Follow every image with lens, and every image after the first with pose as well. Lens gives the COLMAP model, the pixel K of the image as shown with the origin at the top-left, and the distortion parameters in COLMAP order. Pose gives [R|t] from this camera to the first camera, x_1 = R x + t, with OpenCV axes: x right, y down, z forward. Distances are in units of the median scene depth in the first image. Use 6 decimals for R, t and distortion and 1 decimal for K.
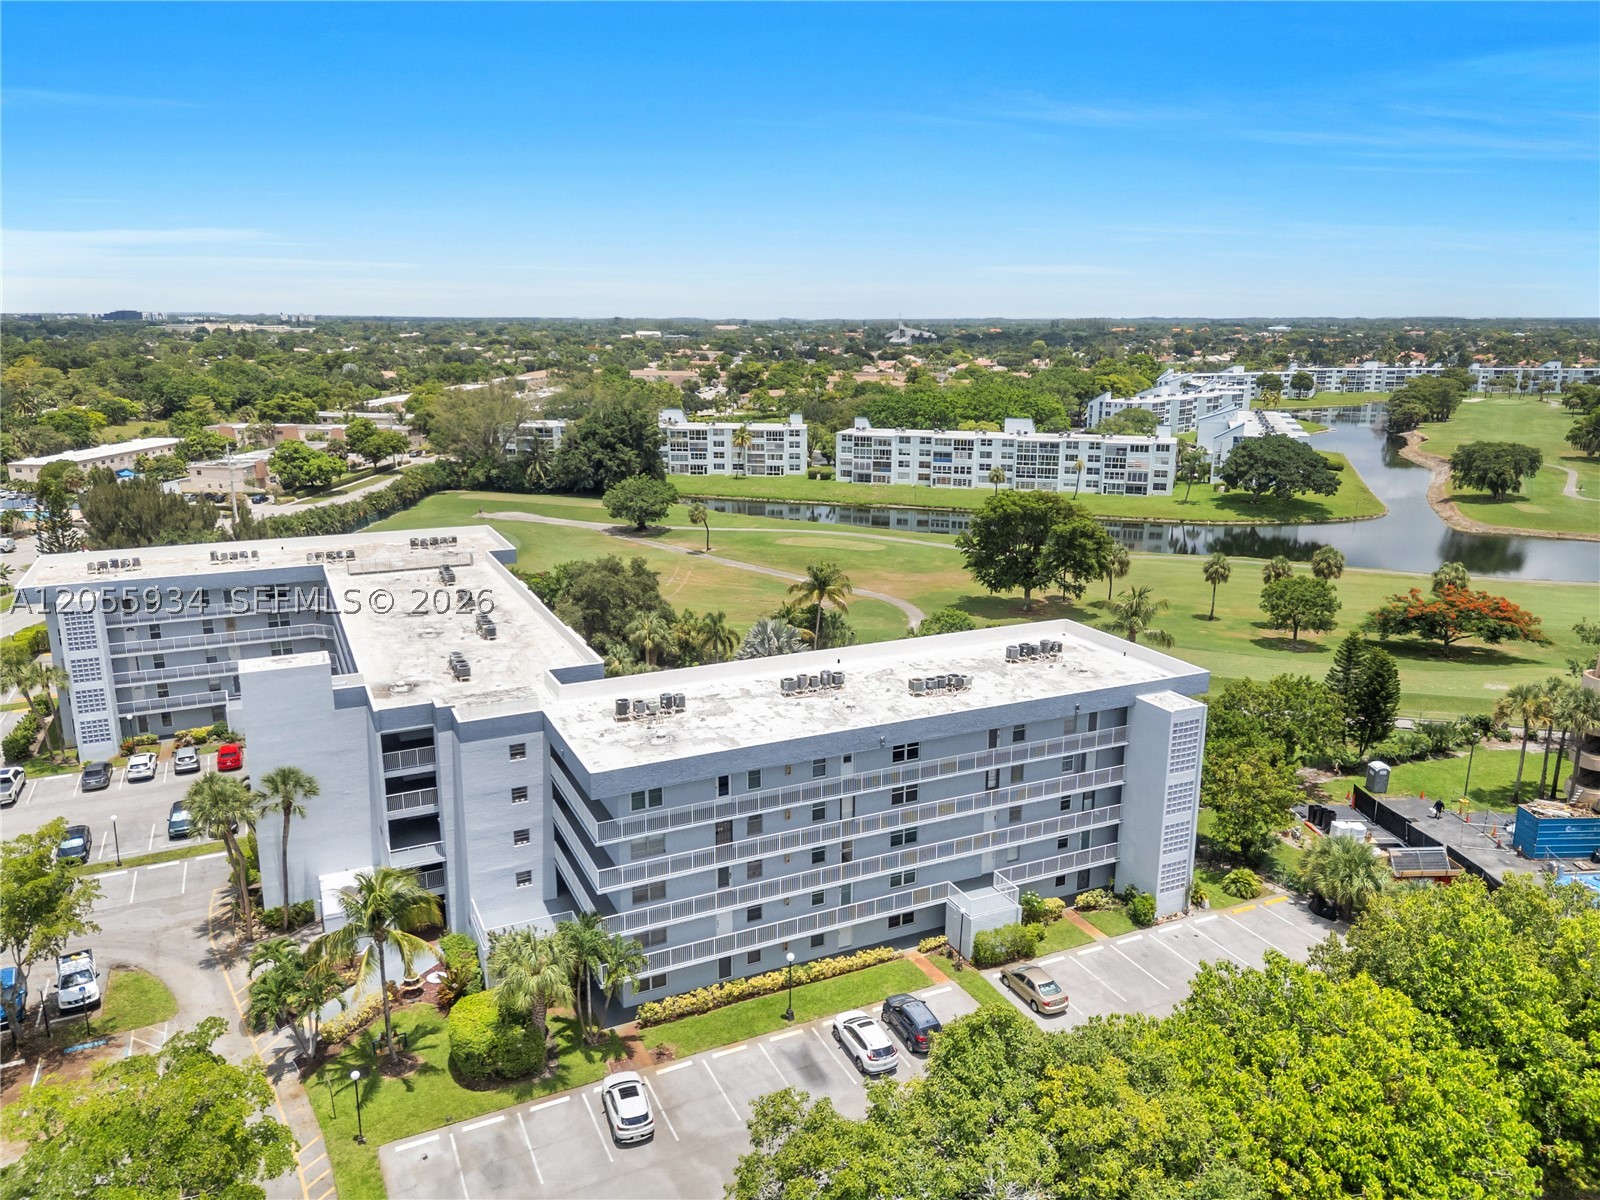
lens RADIAL K [[1136.5, 0, 800.0], [0, 1136.5, 600.0], [0, 0, 1]] dist [0.096708, -0.109524]
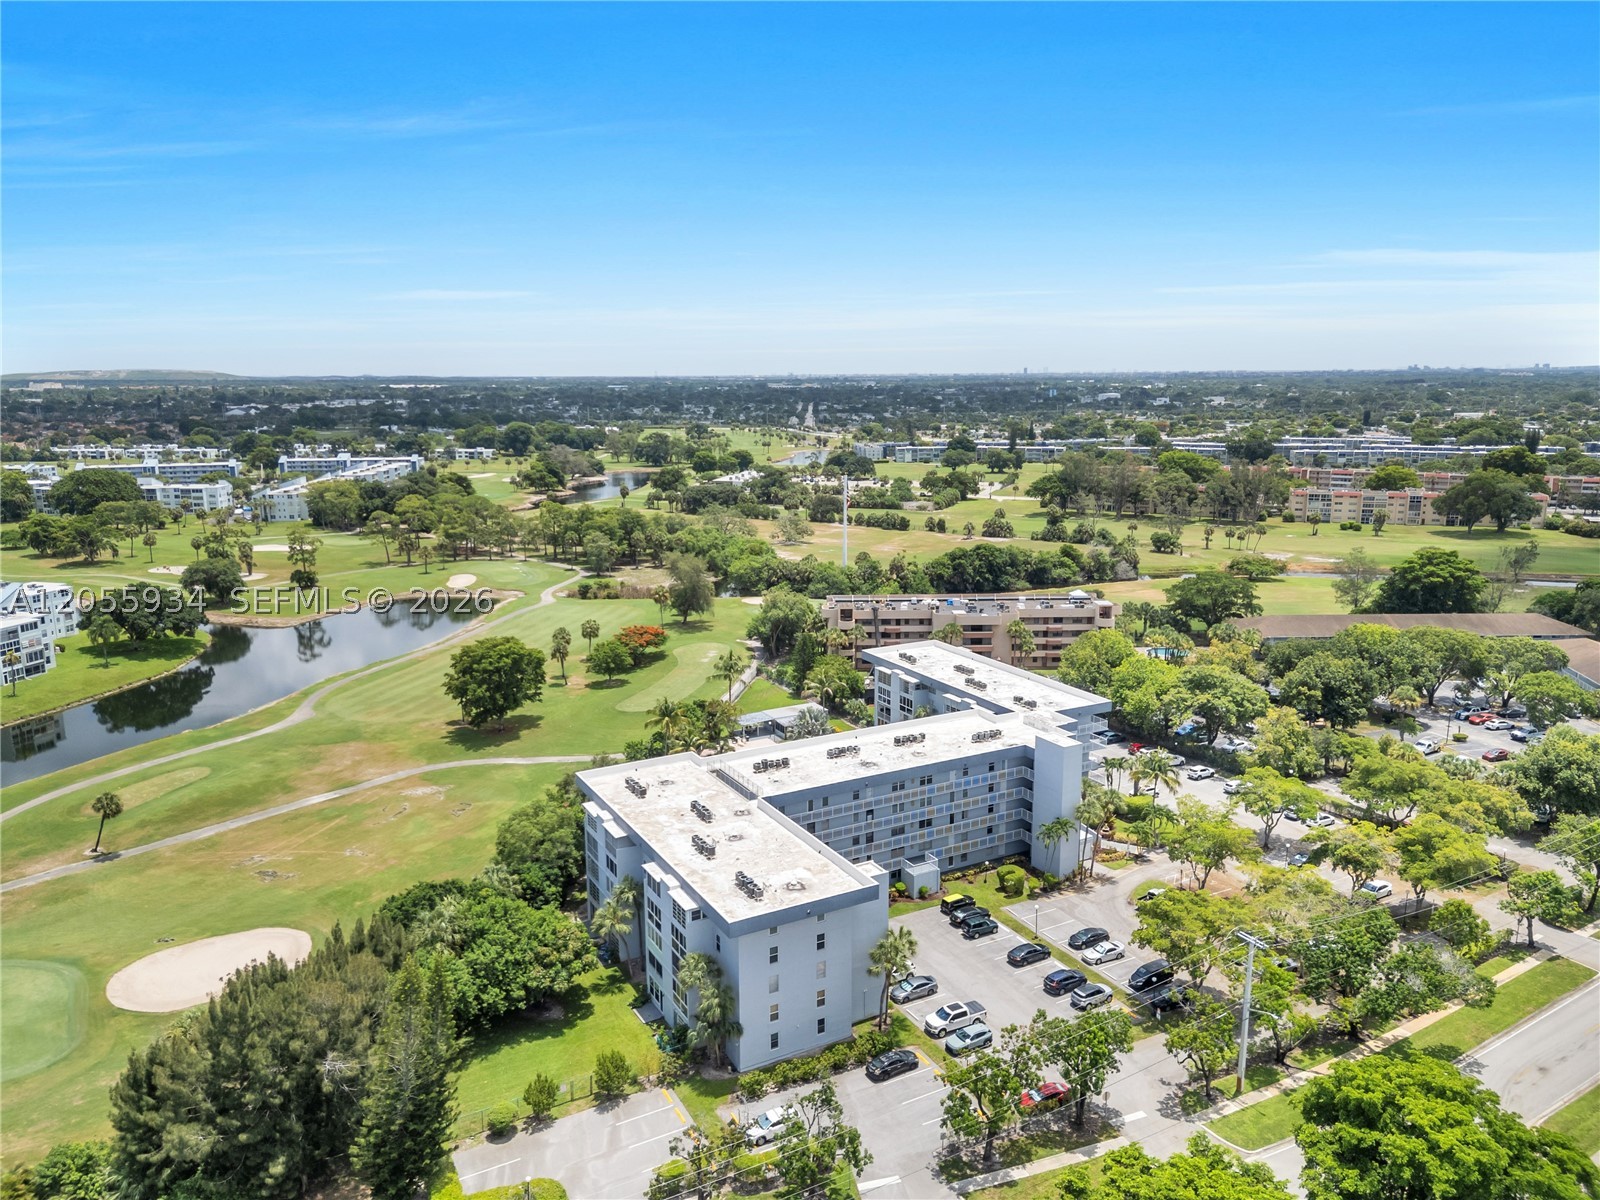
lens RADIAL K [[1121.1, 0, 805.9], [0, 1121.1, 604.7], [0, 0, 1]] dist [0.137372, -0.209301]
pose [[-0.066504, -0.200744, 0.977384, -1.254395], [0.242526, 0.946924, 0.210990, -0.372634], [-0.967863, 0.251072, -0.014288, 0.782978]]
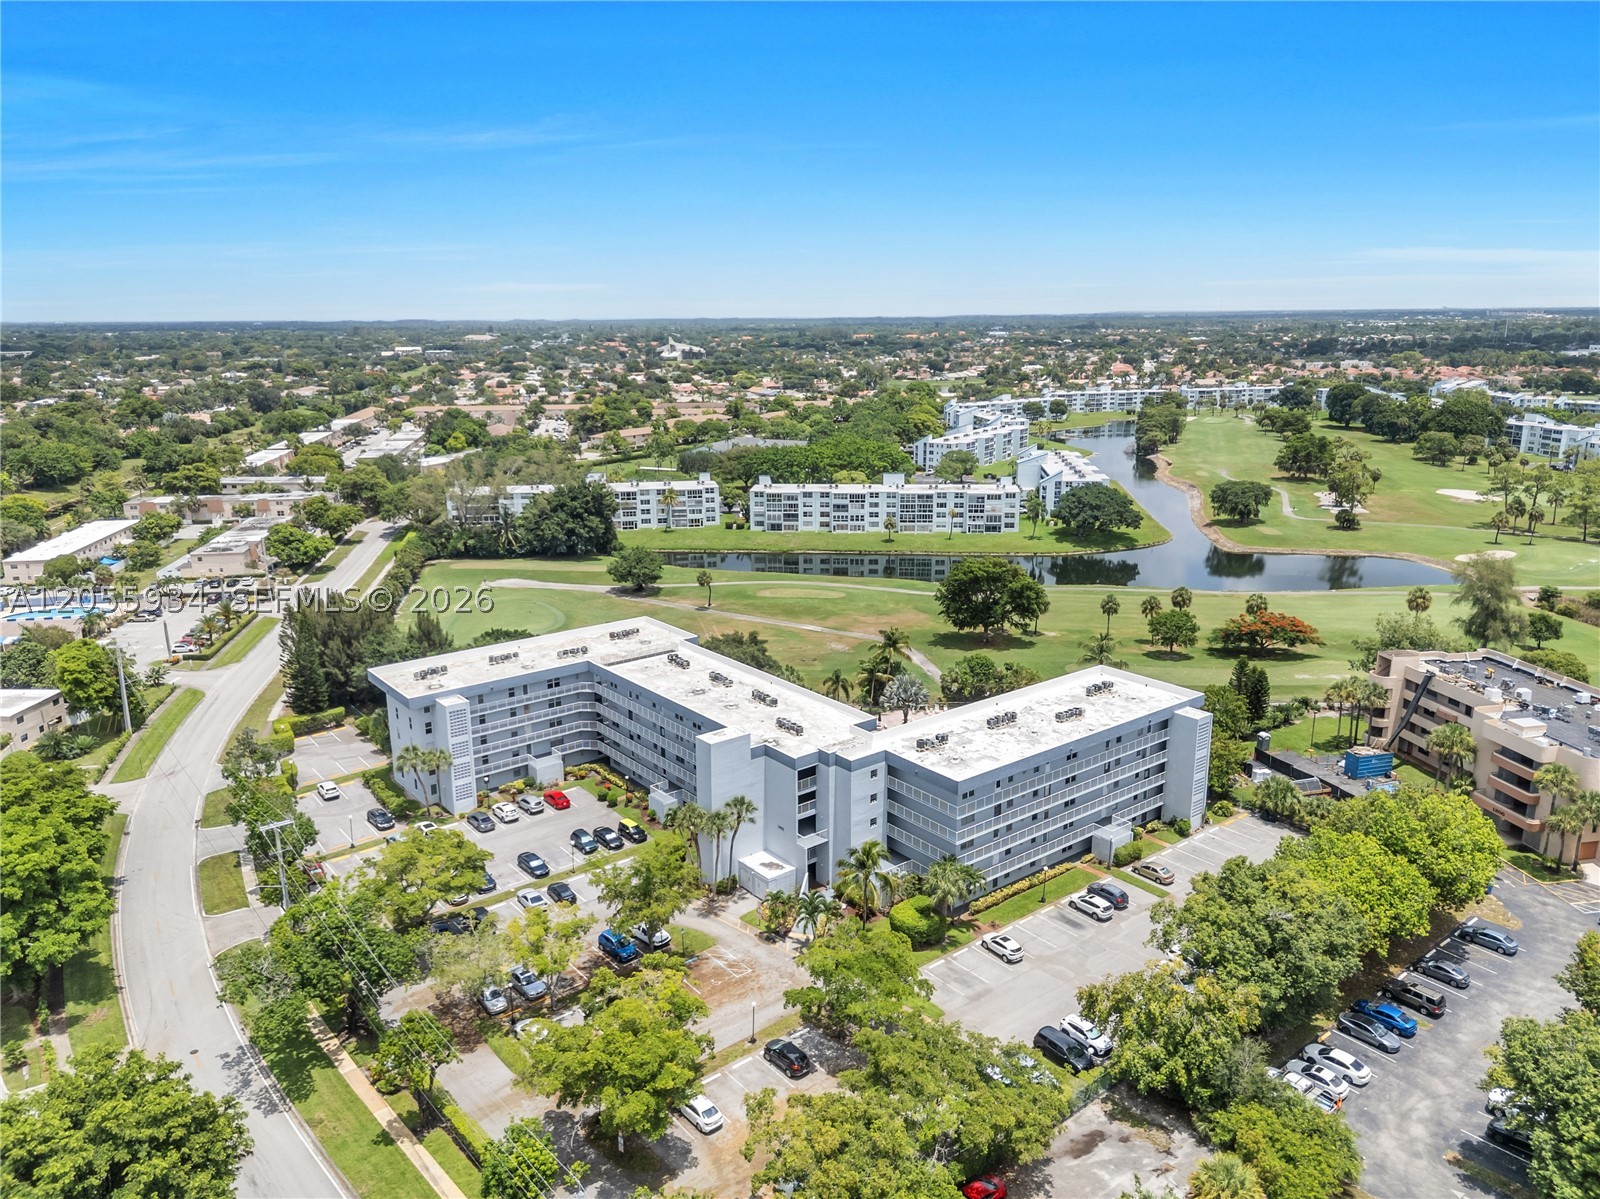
lens RADIAL K [[1121.1, 0, 805.9], [0, 1121.1, 604.2], [0, 0, 1]] dist [0.137372, -0.209301]
pose [[0.973147, -0.067312, 0.220125, -0.382998], [0.065534, 0.997732, 0.015378, -0.088256], [-0.220660, -0.000539, 0.975351, -0.364979]]
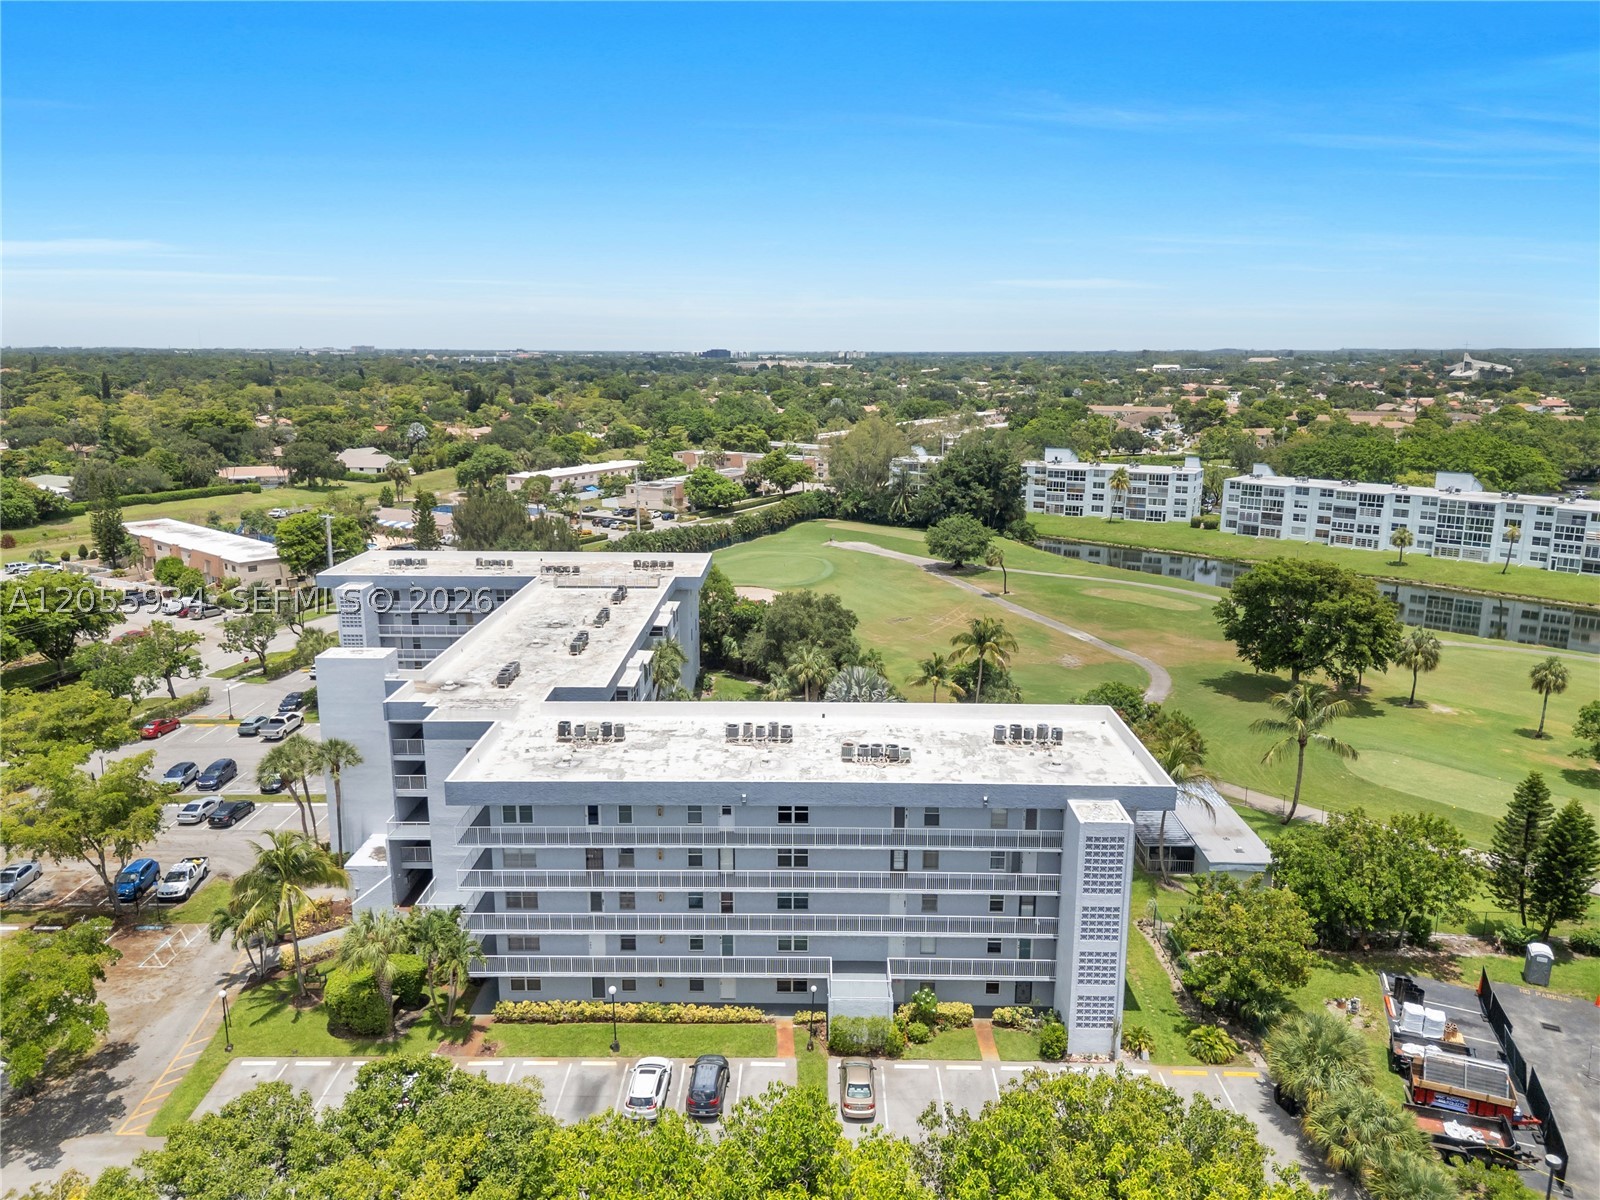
lens RADIAL K [[1125.5, 0, 800.0], [0, 1125.5, 600.0], [0, 0, 1]] dist [0.092545, -0.100102]
pose [[0.898481, 0.093449, -0.428951, 0.272568], [-0.104320, 0.994542, -0.001843, -0.027323], [0.426438, 0.046404, 0.903326, 0.061403]]
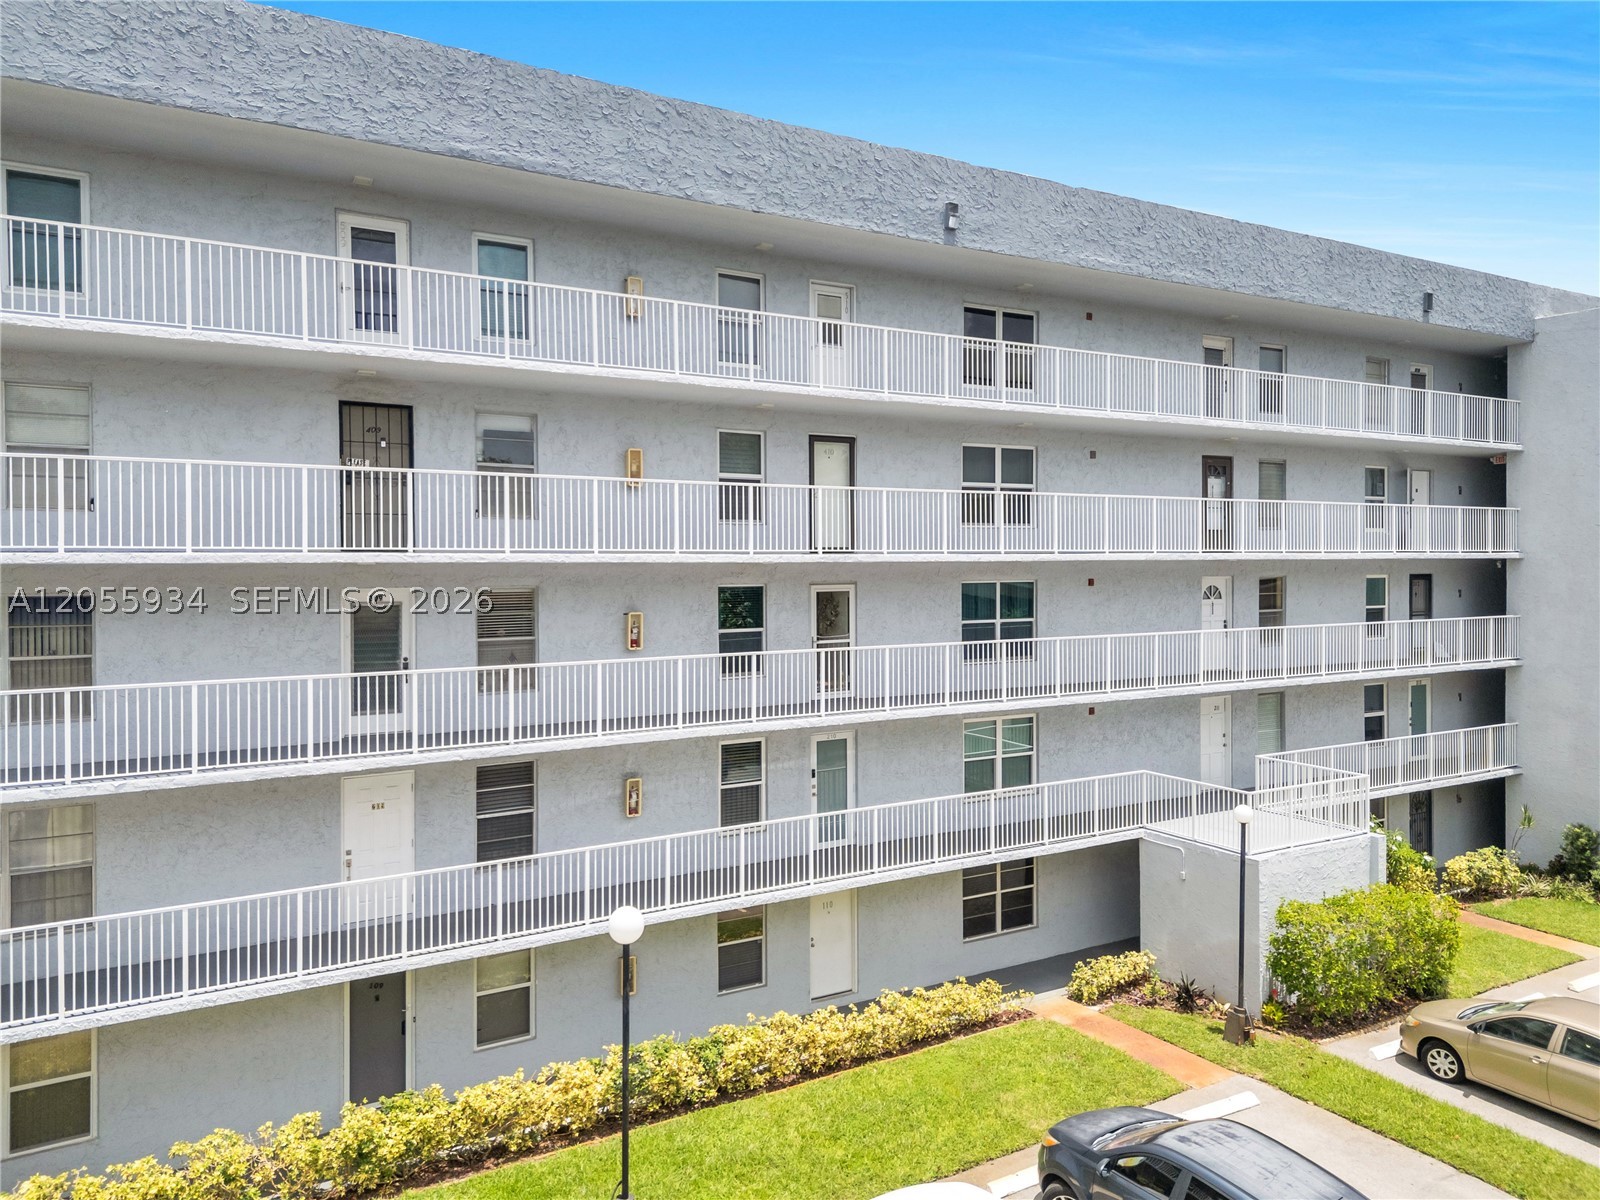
lens RADIAL K [[1154.7, 0, 794.9], [0, 1154.7, 571.4], [0, 0, 1]] dist [0.029946, -0.000877]
pose [[0.995873, -0.008673, 0.090339, 0.001975], [0.028690, 0.974463, -0.222709, 0.145706], [-0.086100, 0.224381, 0.970690, 0.379792]]
